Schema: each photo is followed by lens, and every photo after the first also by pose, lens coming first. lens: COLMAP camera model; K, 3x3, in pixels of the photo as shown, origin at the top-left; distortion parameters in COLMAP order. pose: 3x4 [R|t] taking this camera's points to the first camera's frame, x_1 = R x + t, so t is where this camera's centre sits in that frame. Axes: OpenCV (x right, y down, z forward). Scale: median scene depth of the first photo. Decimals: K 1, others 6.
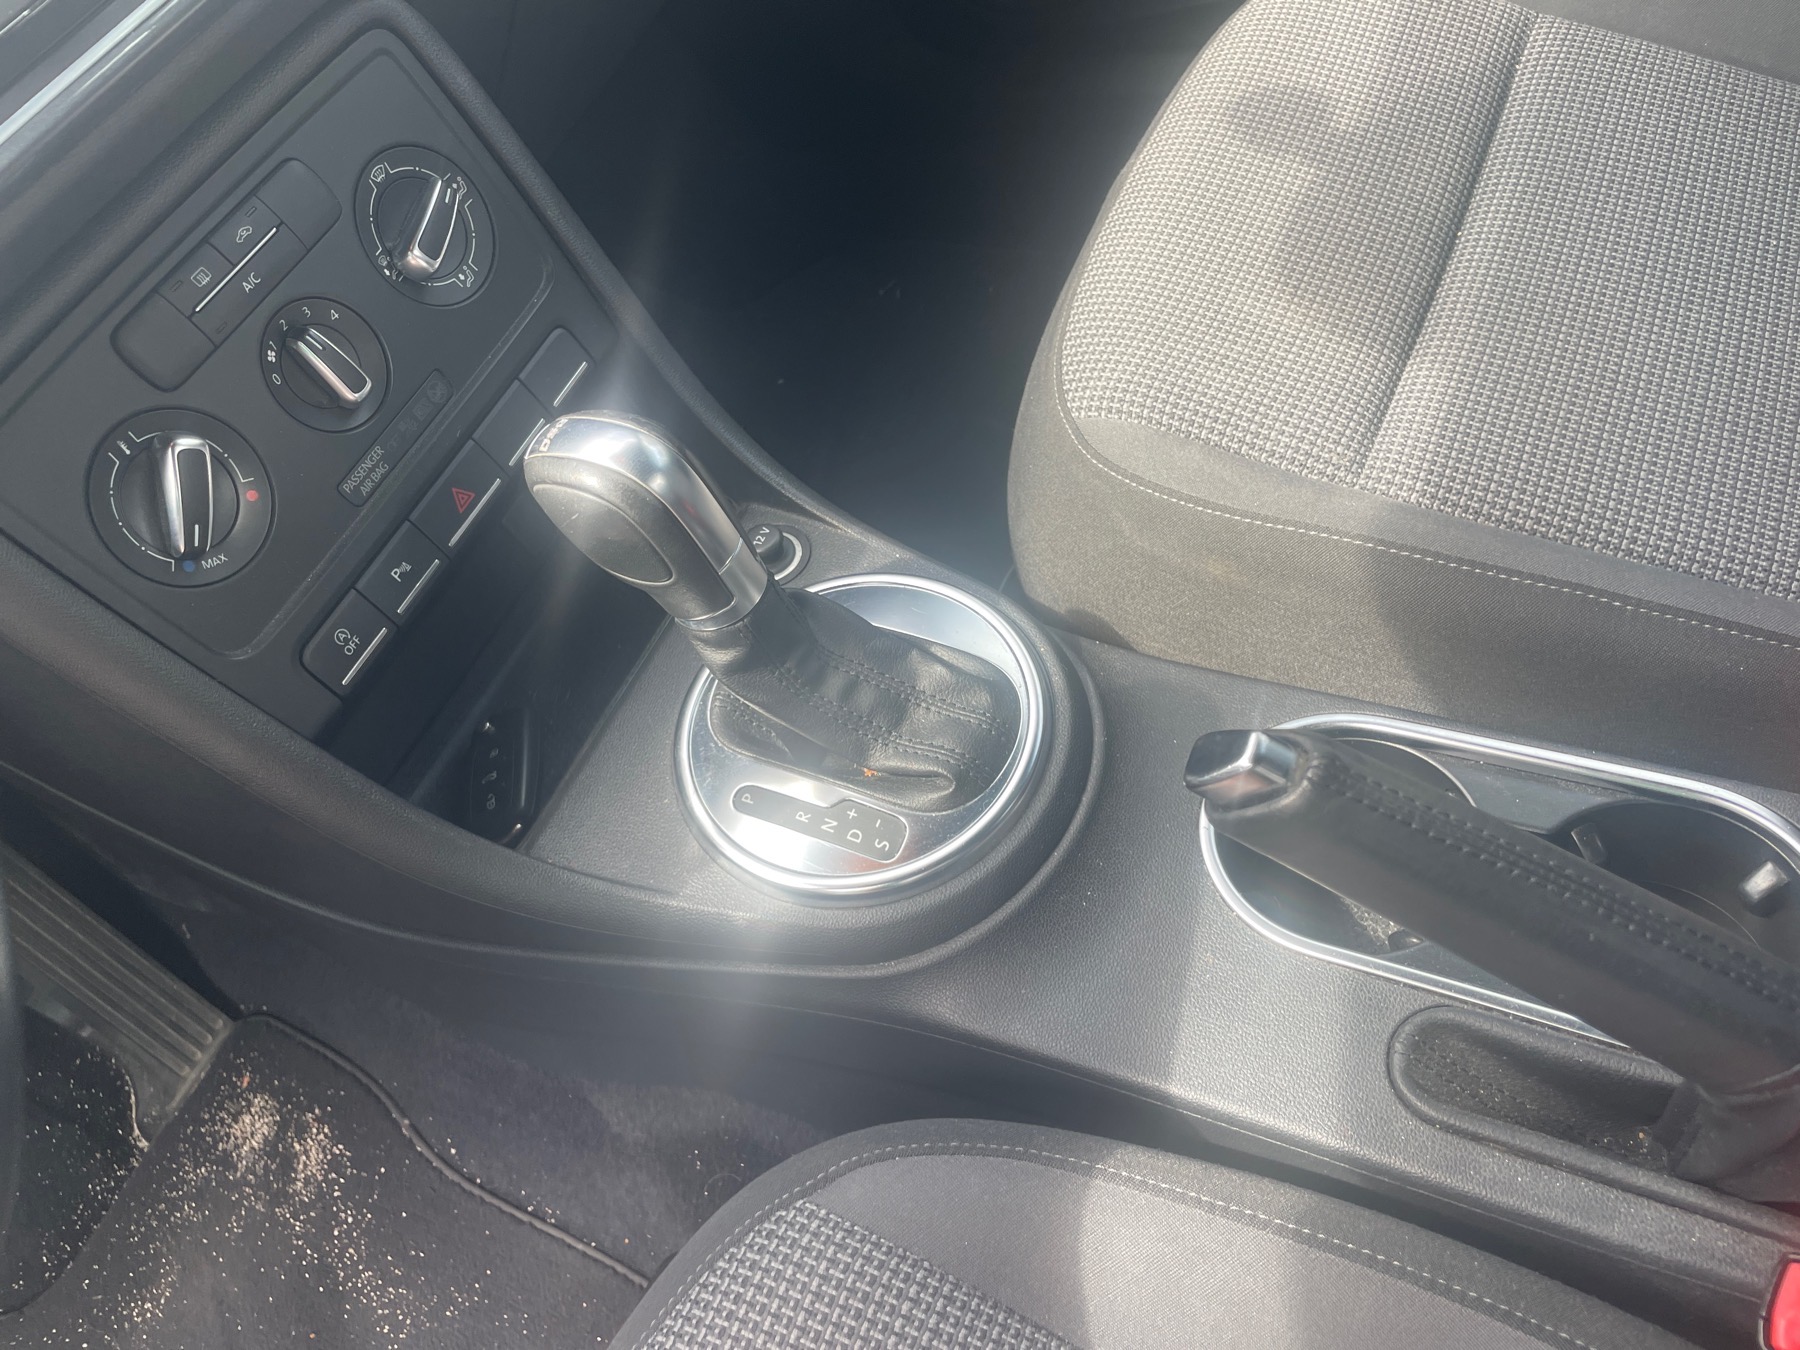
lens RADIAL K [[1361.0, 0, 870.3], [0, 1361.0, 665.6], [0, 0, 1]] dist [0.064090, -0.085555]
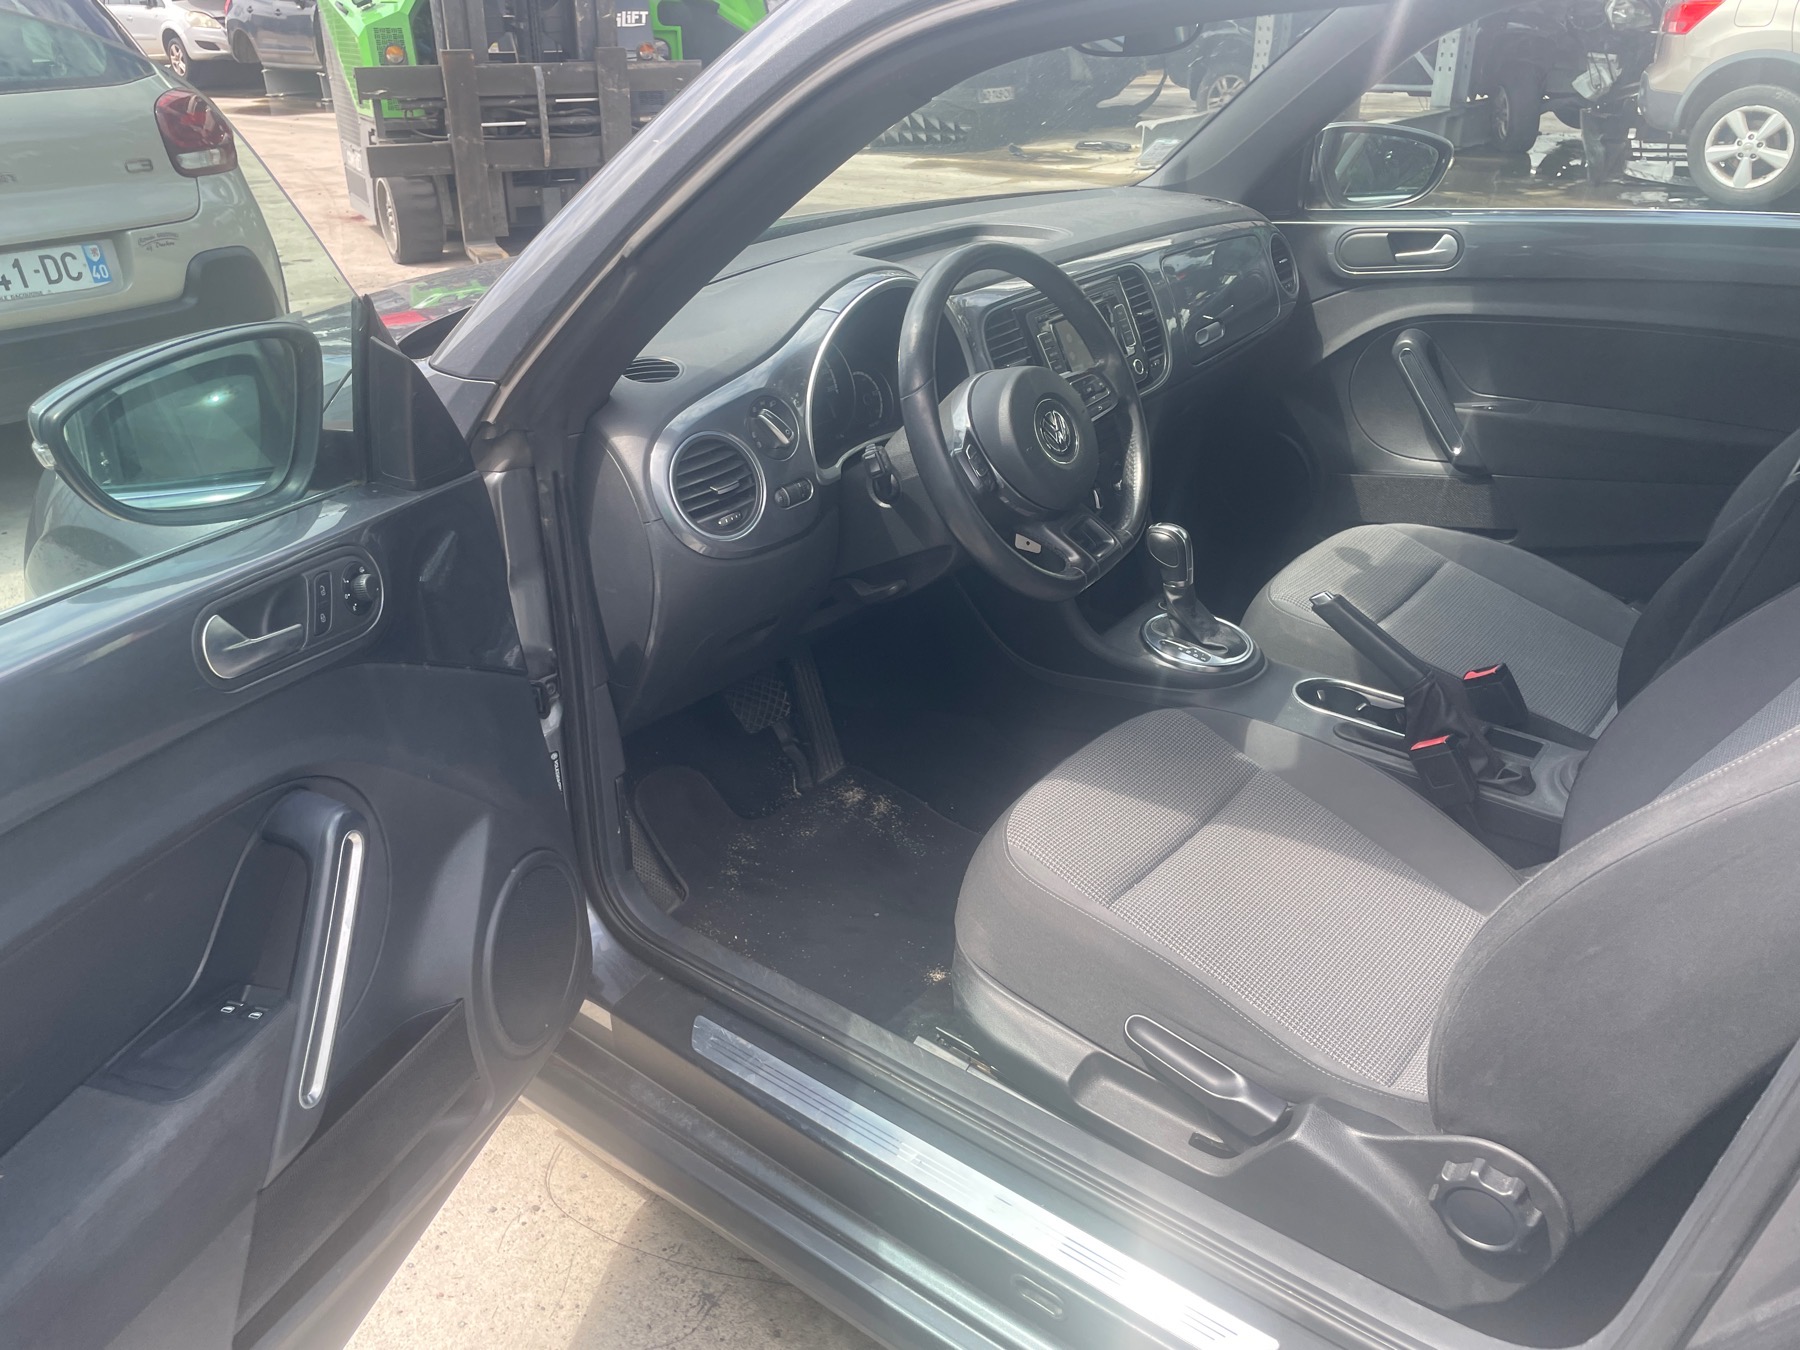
lens RADIAL K [[1361.0, 0, 868.6], [0, 1361.0, 650.1], [0, 0, 1]] dist [0.064090, -0.085555]
pose [[0.942448, 0.320942, -0.093746, -0.399902], [-0.331415, 0.859605, -0.388901, 1.467372], [-0.044230, 0.397588, 0.916498, -1.826239]]
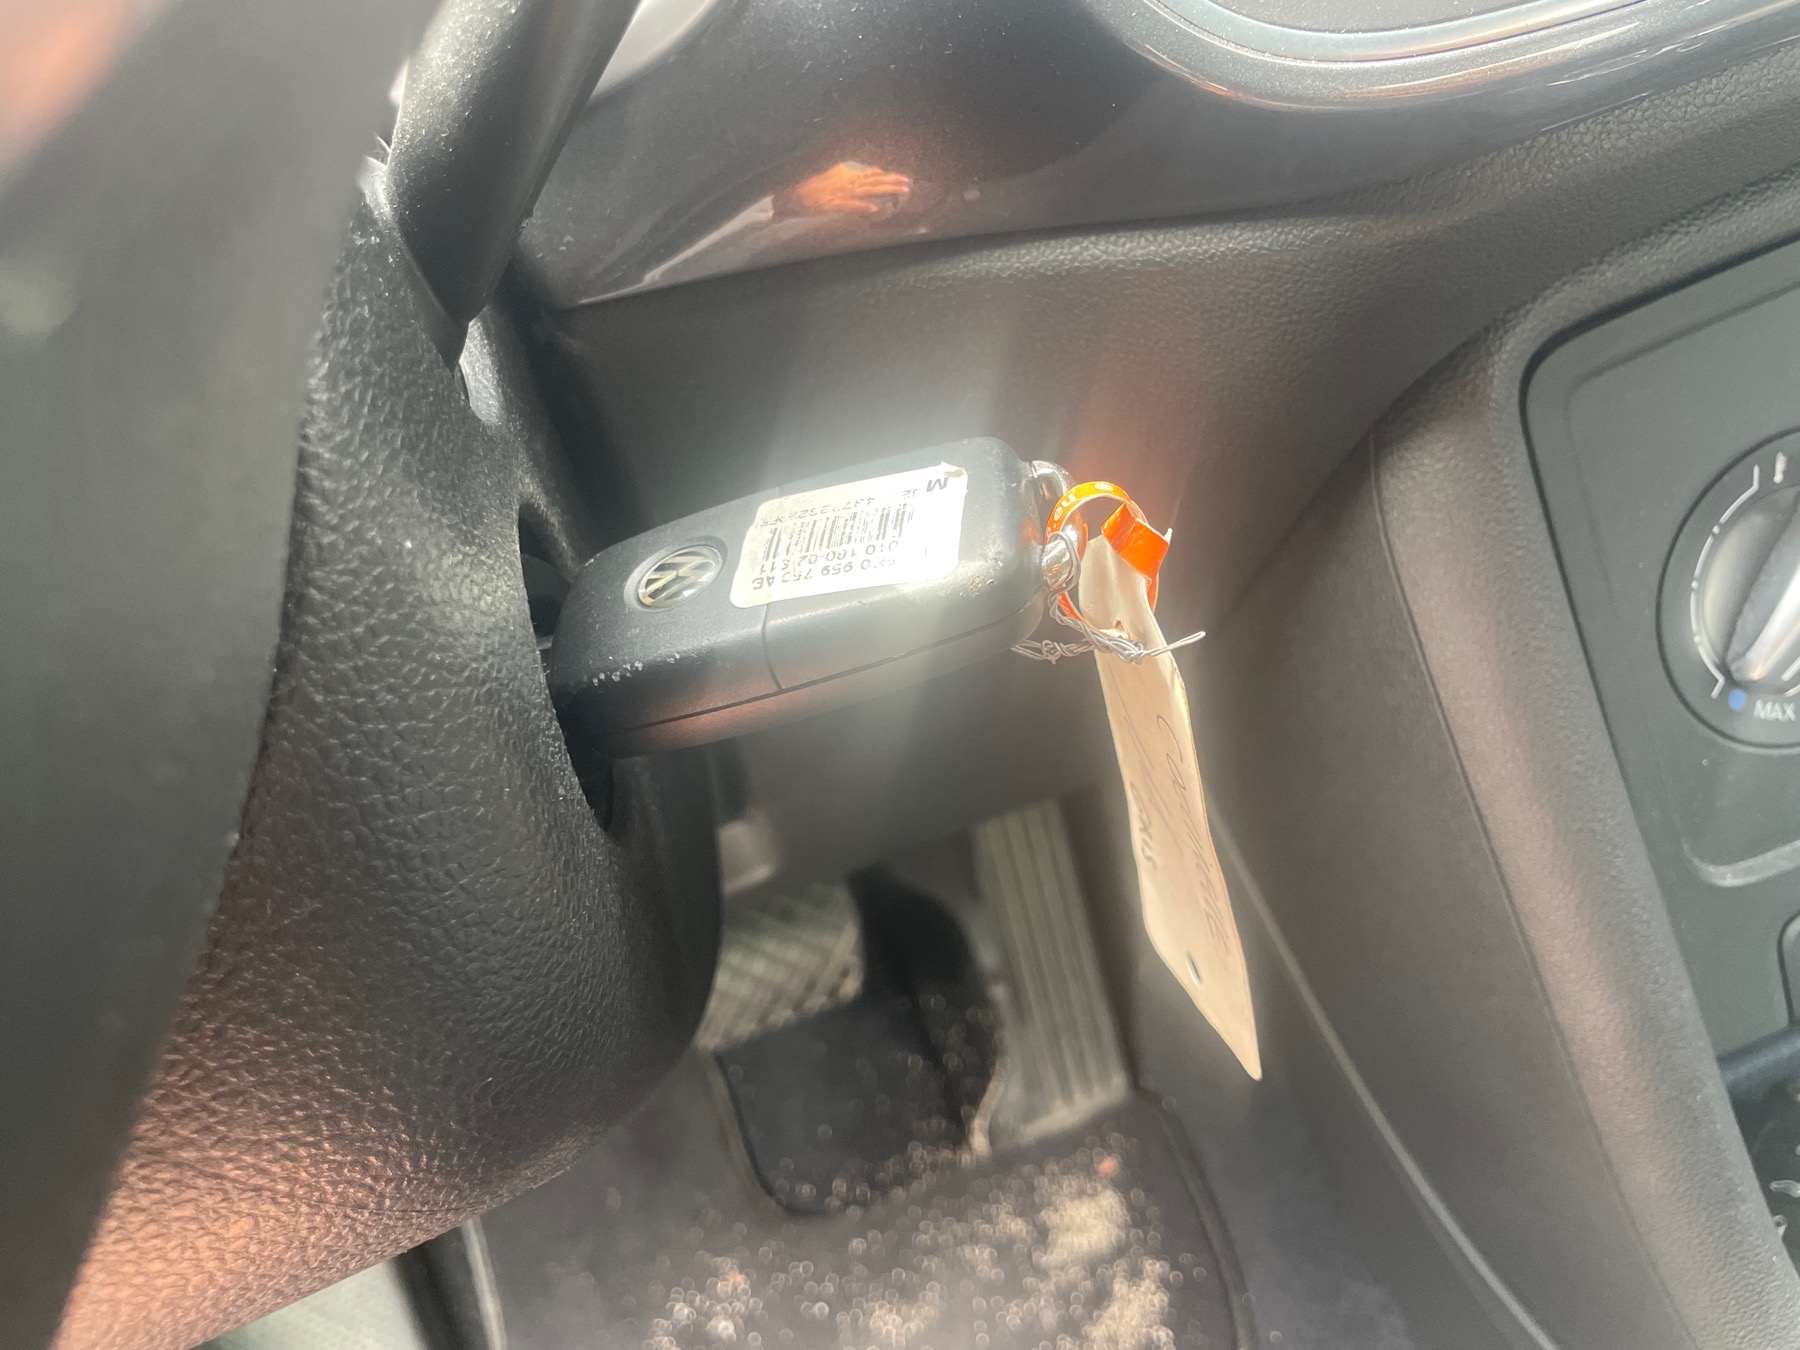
lens RADIAL K [[1361.0, 0, 906.2], [0, 1361.0, 680.3], [0, 0, 1]] dist [0.064090, -0.085555]
pose [[0.684113, 0.489080, -0.541101, -0.340232], [-0.510751, 0.850841, 0.123300, 0.025642], [0.520694, 0.192017, 0.831869, 0.296413]]
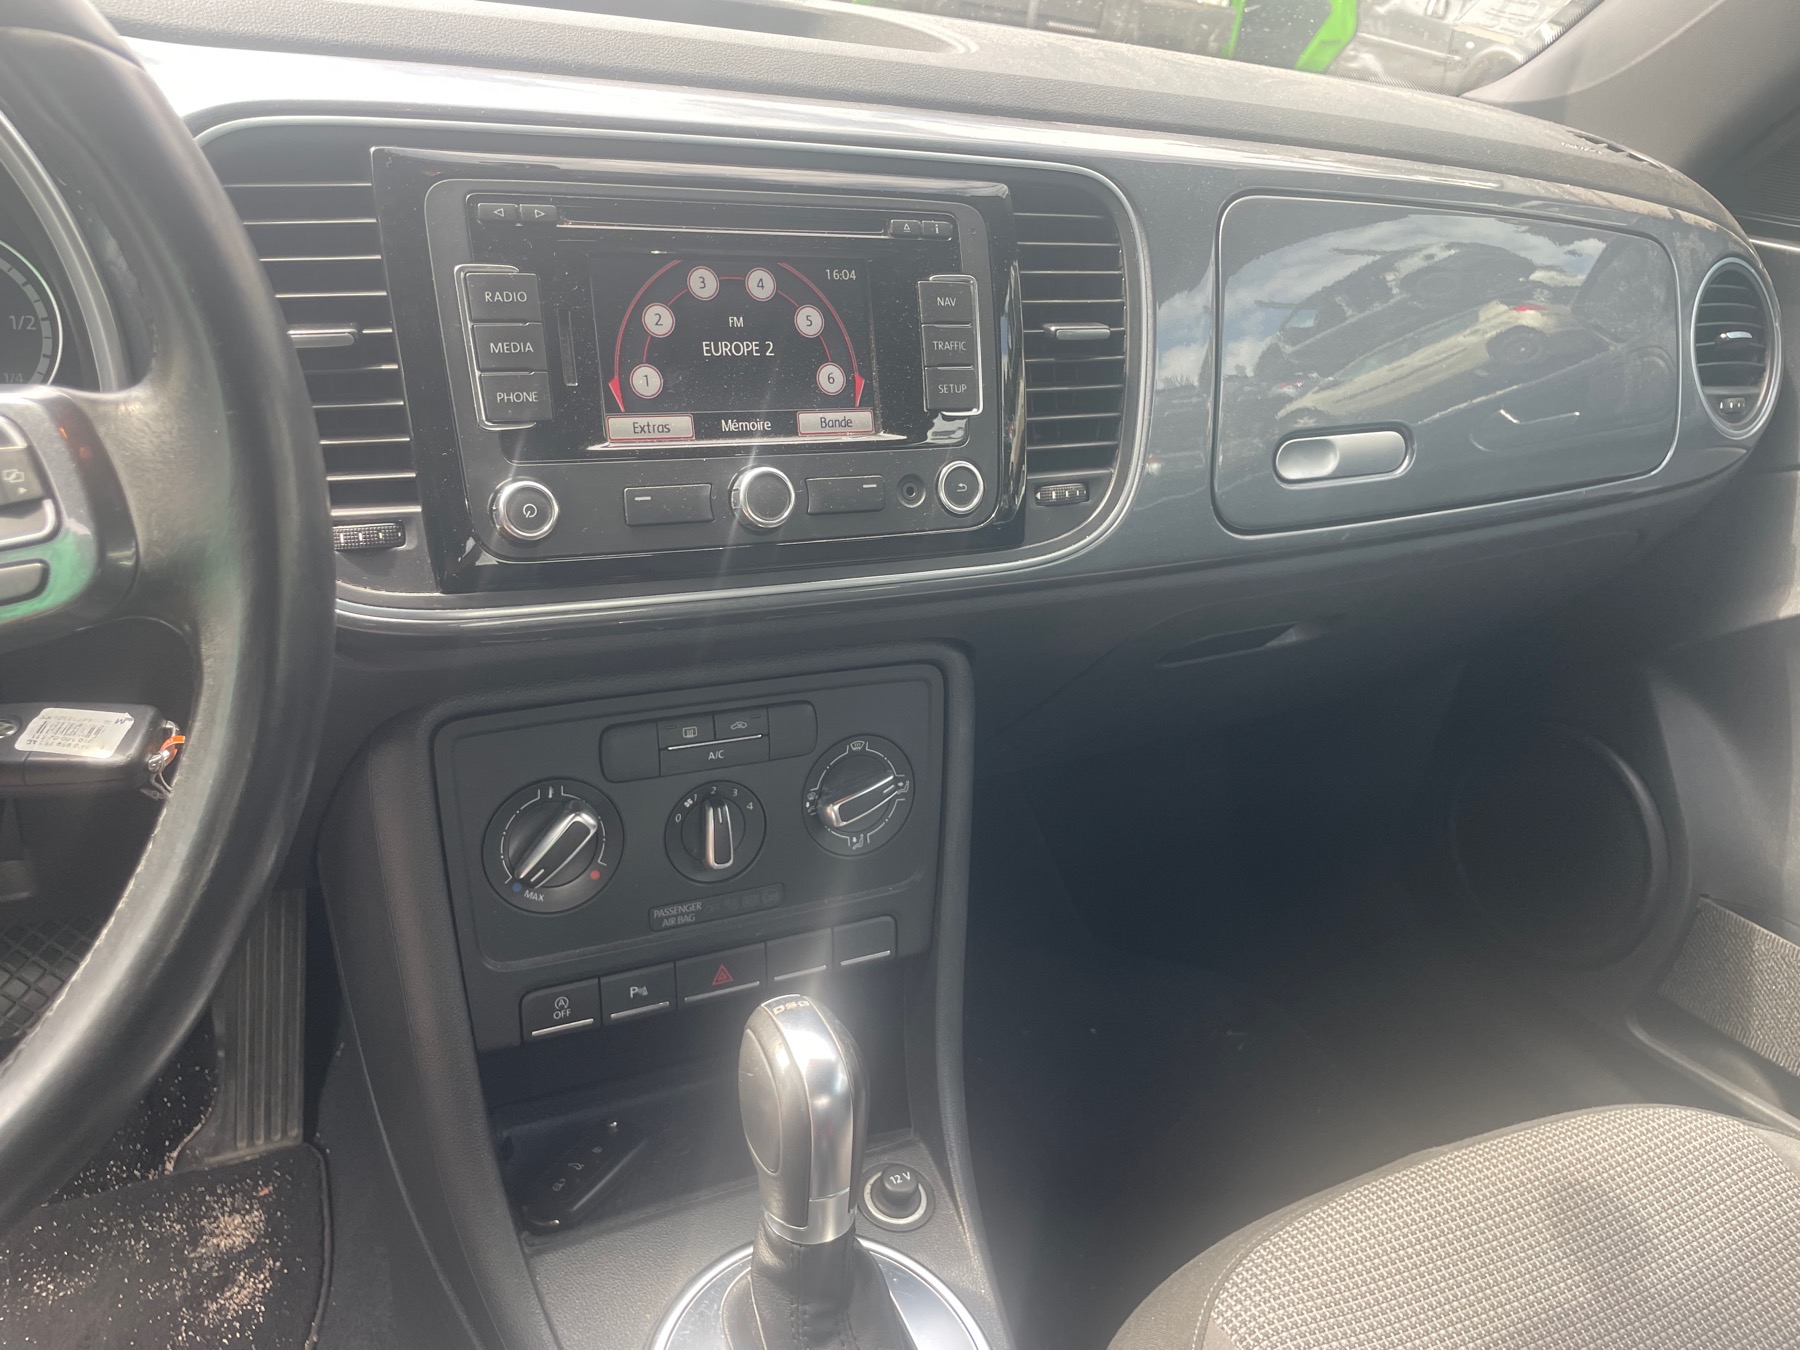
lens RADIAL K [[1361.0, 0, 886.4], [0, 1361.0, 681.6], [0, 0, 1]] dist [0.064090, -0.085555]
pose [[0.713860, 0.603985, -0.354409, 0.055615], [-0.689592, 0.694403, -0.205589, -0.132930], [0.121931, 0.391160, 0.912210, -0.128266]]
